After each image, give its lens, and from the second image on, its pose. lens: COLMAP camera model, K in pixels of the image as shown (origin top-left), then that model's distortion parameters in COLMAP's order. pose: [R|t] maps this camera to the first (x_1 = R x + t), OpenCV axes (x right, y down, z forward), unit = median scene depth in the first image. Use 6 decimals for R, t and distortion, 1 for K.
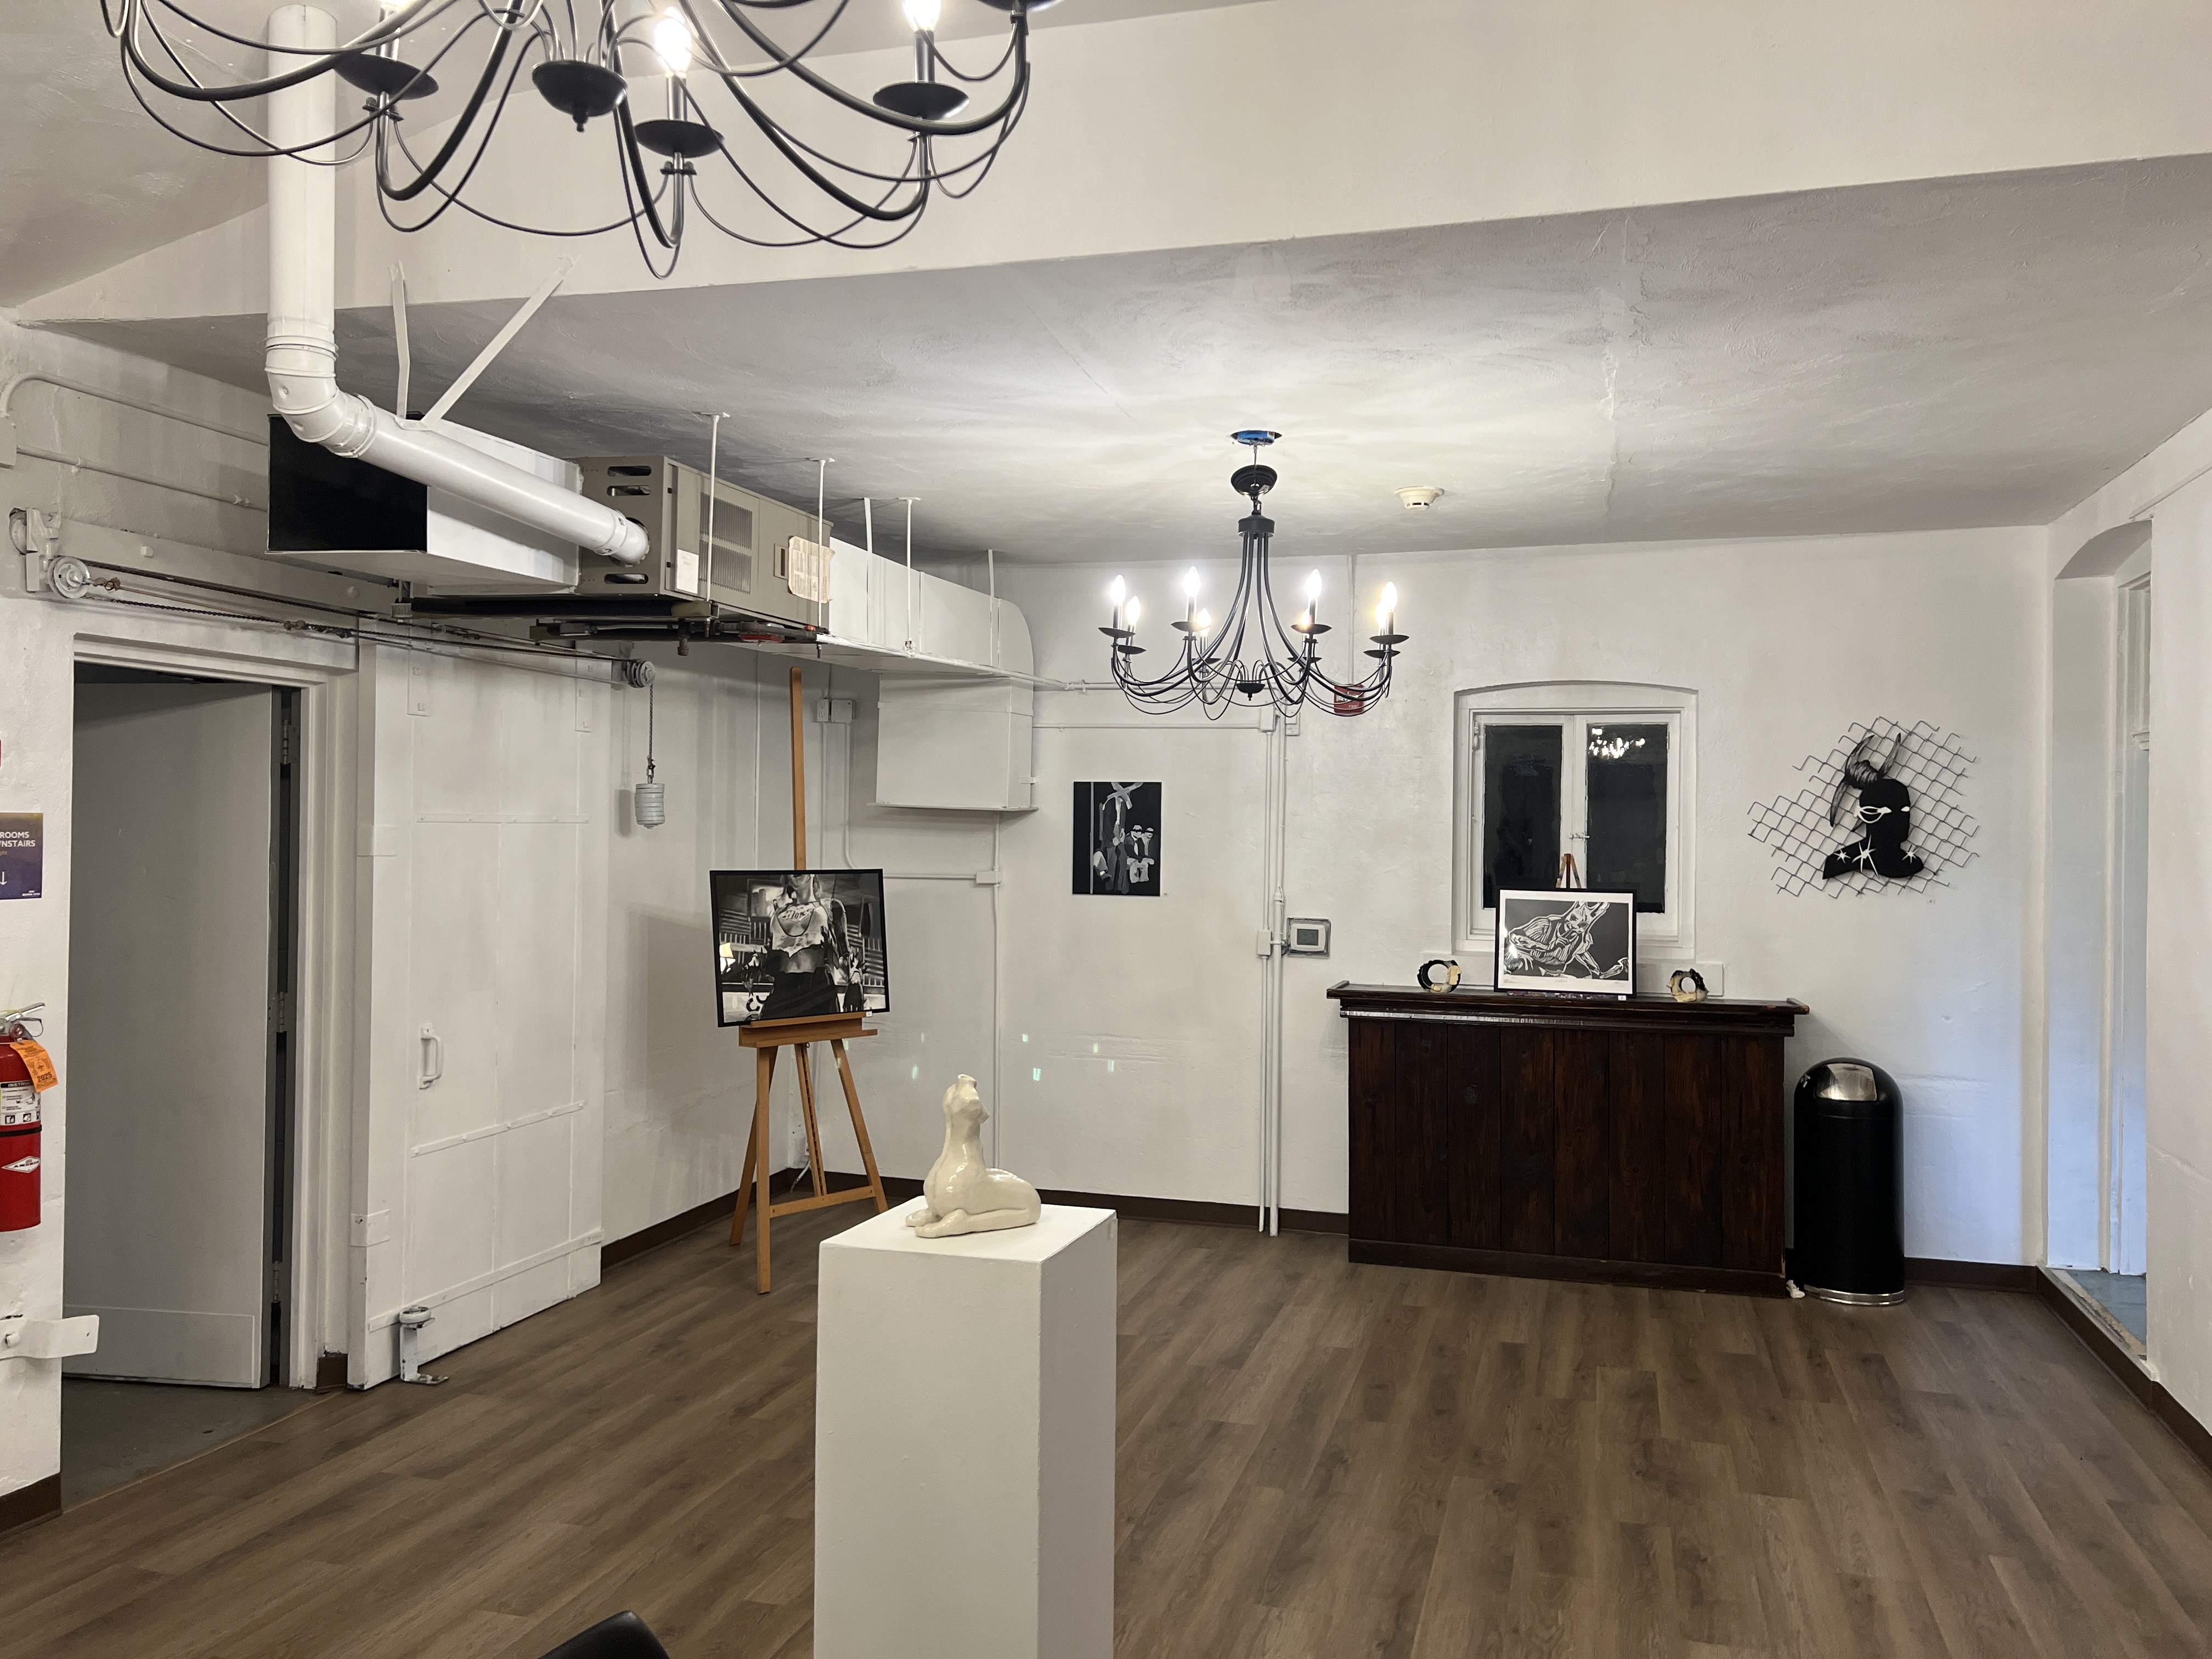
lens RADIAL K [[1654.1, 0, 1116.3], [0, 1654.1, 819.5], [0, 0, 1]] dist [0.085418, -0.107870]
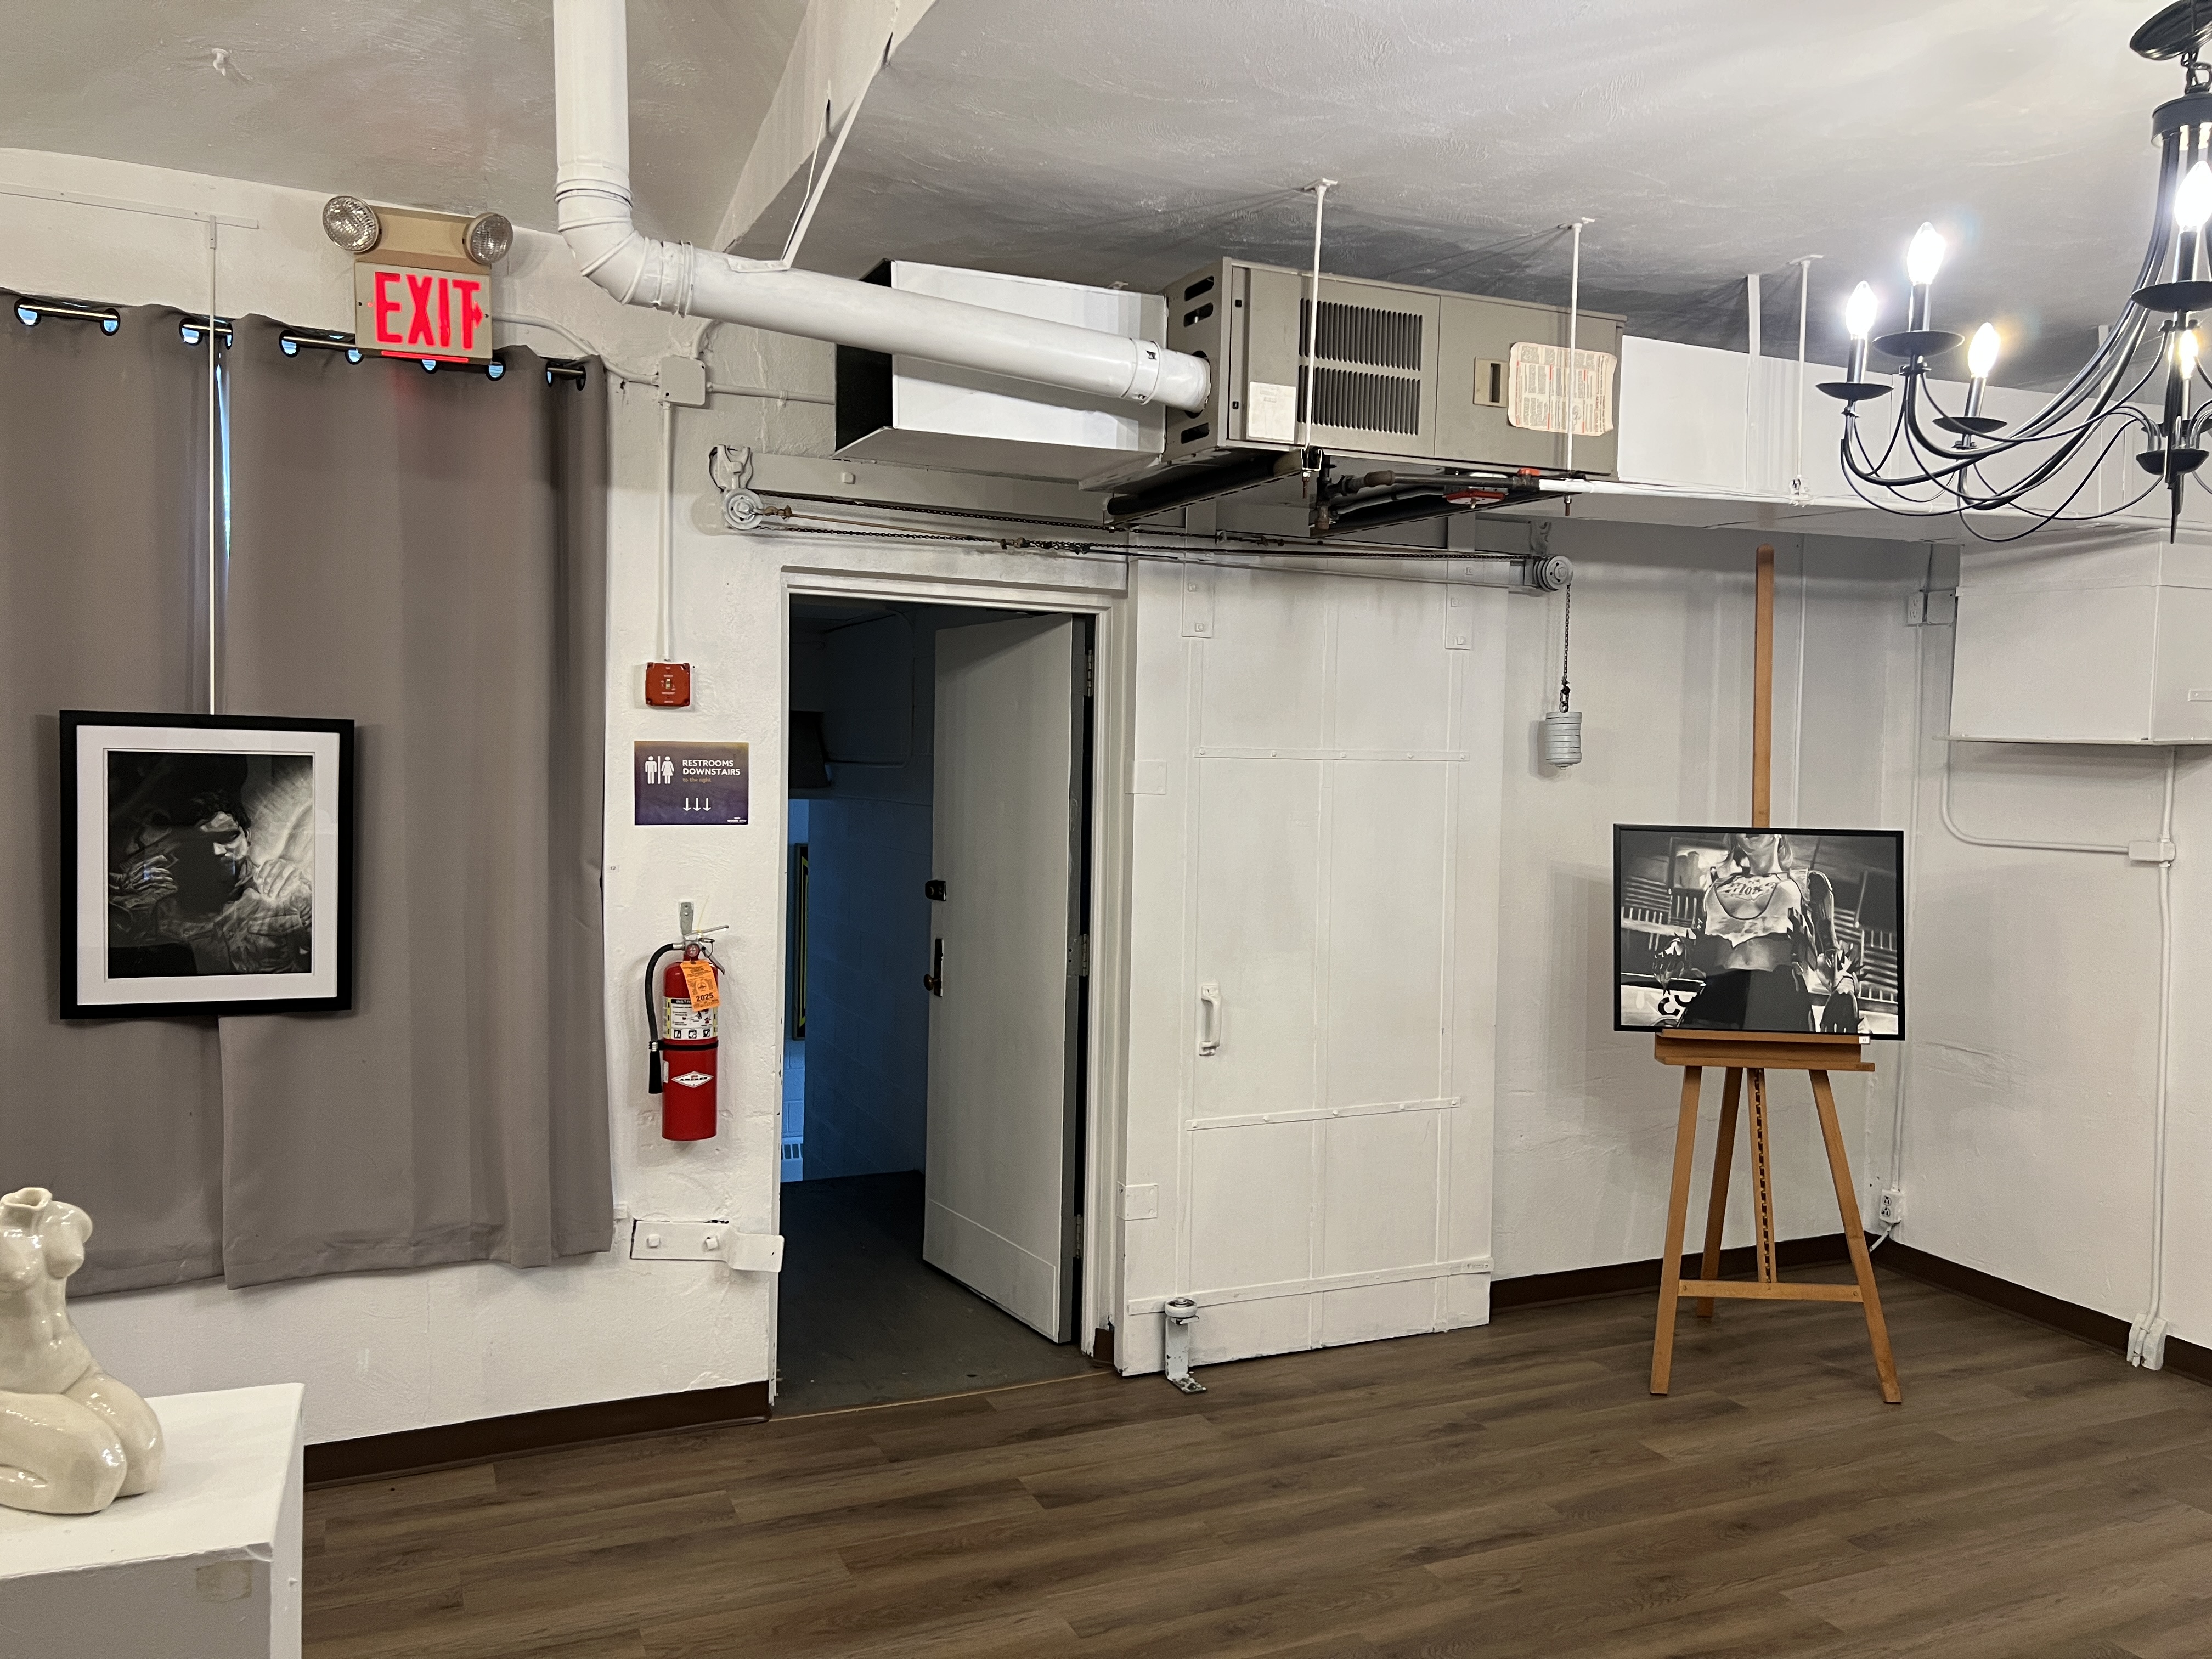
lens RADIAL K [[1654.1, 0, 1116.3], [0, 1654.1, 819.5], [0, 0, 1]] dist [0.085418, -0.107870]
pose [[0.647423, 0.024370, -0.761741, 0.183307], [-0.006539, 0.999629, 0.026424, 0.009547], [0.762103, -0.012126, 0.647342, 0.322388]]
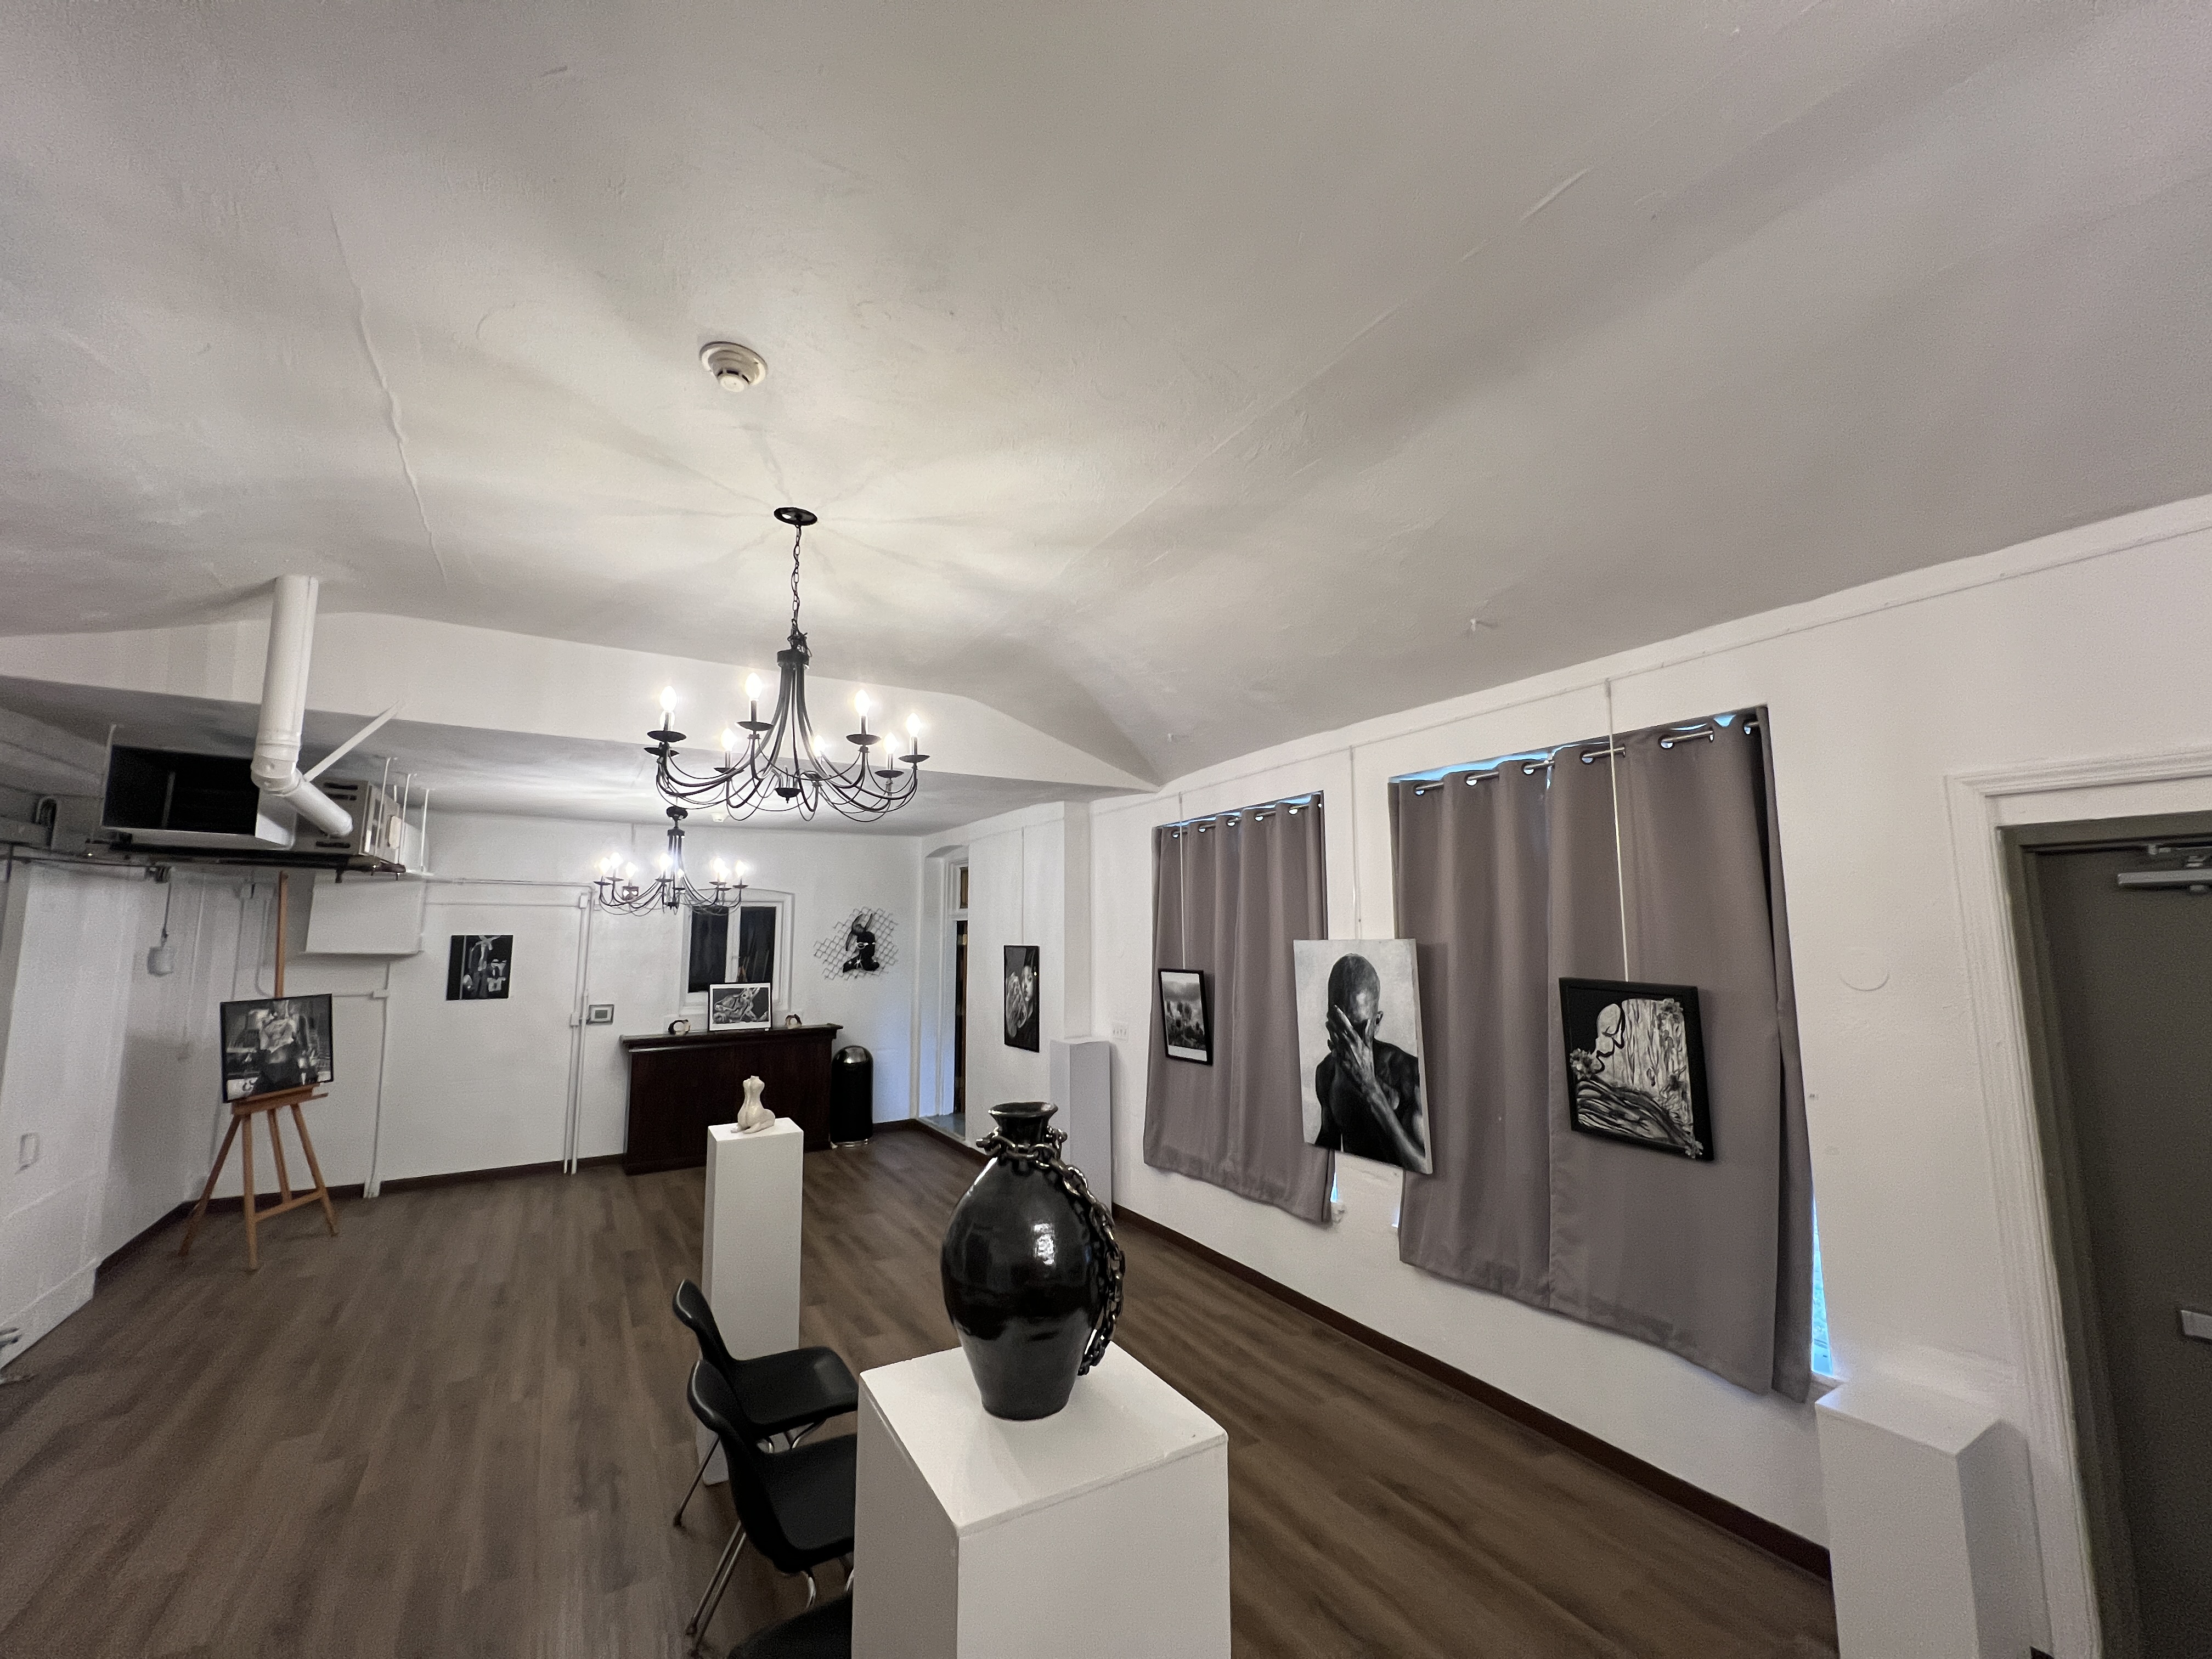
lens RADIAL K [[886.1, 0, 1099.7], [0, 886.1, 824.9], [0, 0, 1]] dist [-0.000727, 0.000158]
pose [[0.678980, 0.073328, 0.730486, -0.293893], [0.009306, 0.994060, -0.108435, -0.036213], [-0.734098, 0.080423, 0.674265, -0.177098]]
